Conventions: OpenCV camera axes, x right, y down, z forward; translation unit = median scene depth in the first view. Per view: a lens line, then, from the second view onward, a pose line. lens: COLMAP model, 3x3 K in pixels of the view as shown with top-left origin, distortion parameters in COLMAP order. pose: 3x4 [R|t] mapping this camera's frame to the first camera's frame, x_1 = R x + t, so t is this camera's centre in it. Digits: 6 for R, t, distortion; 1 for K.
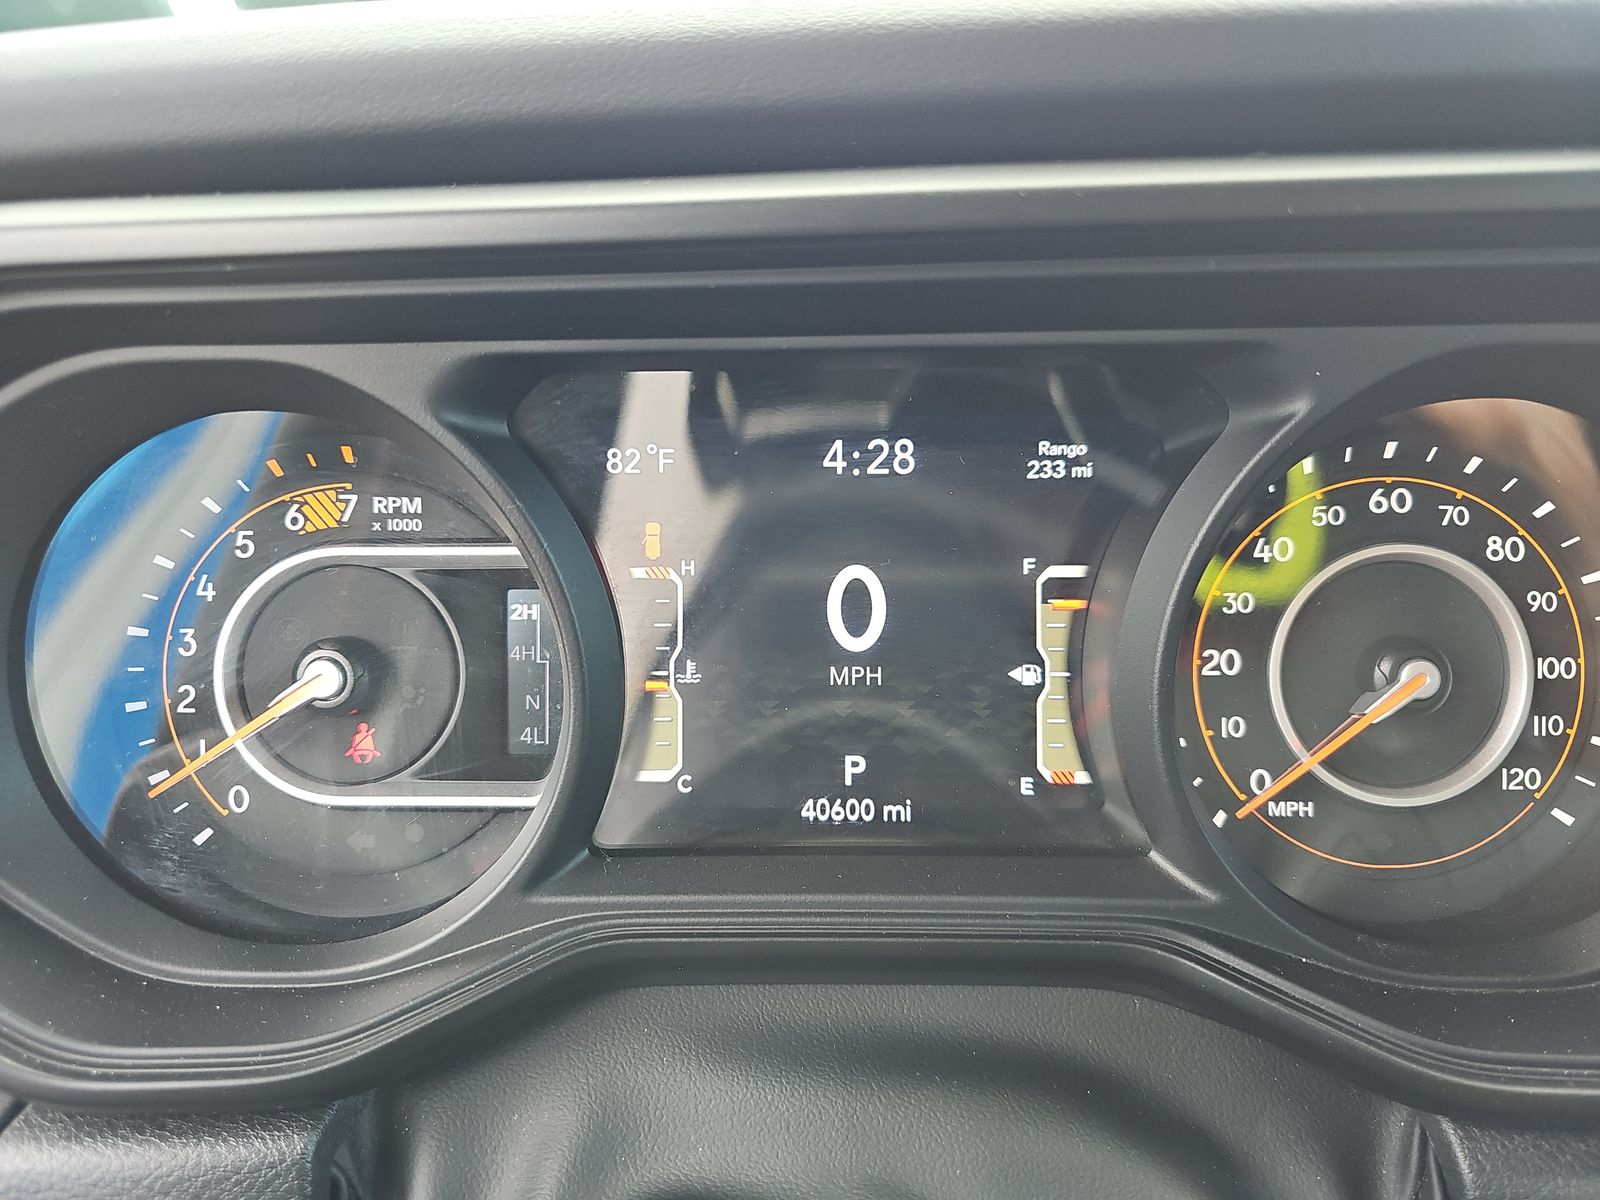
lens RADIAL K [[1104.1, 0, 800.0], [0, 1104.1, 600.0], [0, 0, 1]] dist [-0.039385, -0.004783]
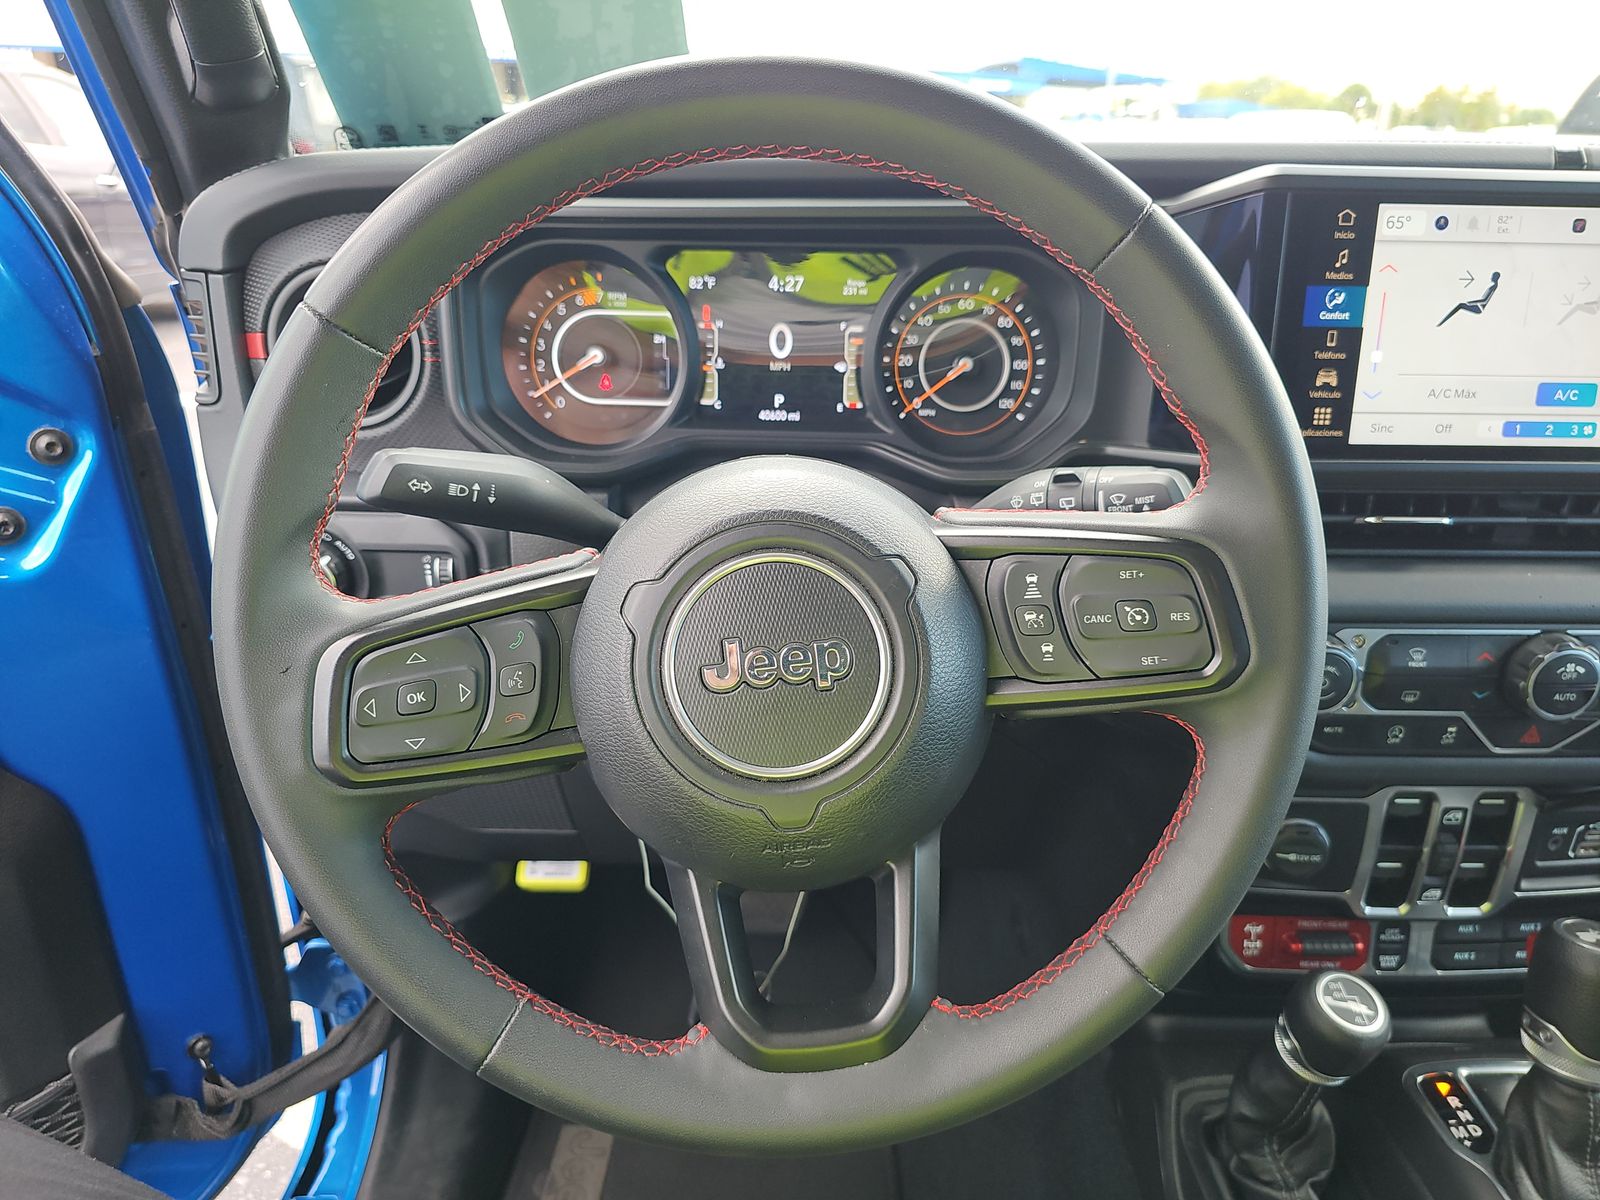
lens RADIAL K [[998.6, 0, 800.0], [0, 998.6, 600.0], [0, 0, 1]] dist [0.010209, -0.002742]
pose [[0.998811, 0.016049, 0.046042, -0.006330], [-0.023105, 0.987316, 0.157080, 0.273647], [-0.042937, -0.157957, 0.986512, -1.696571]]
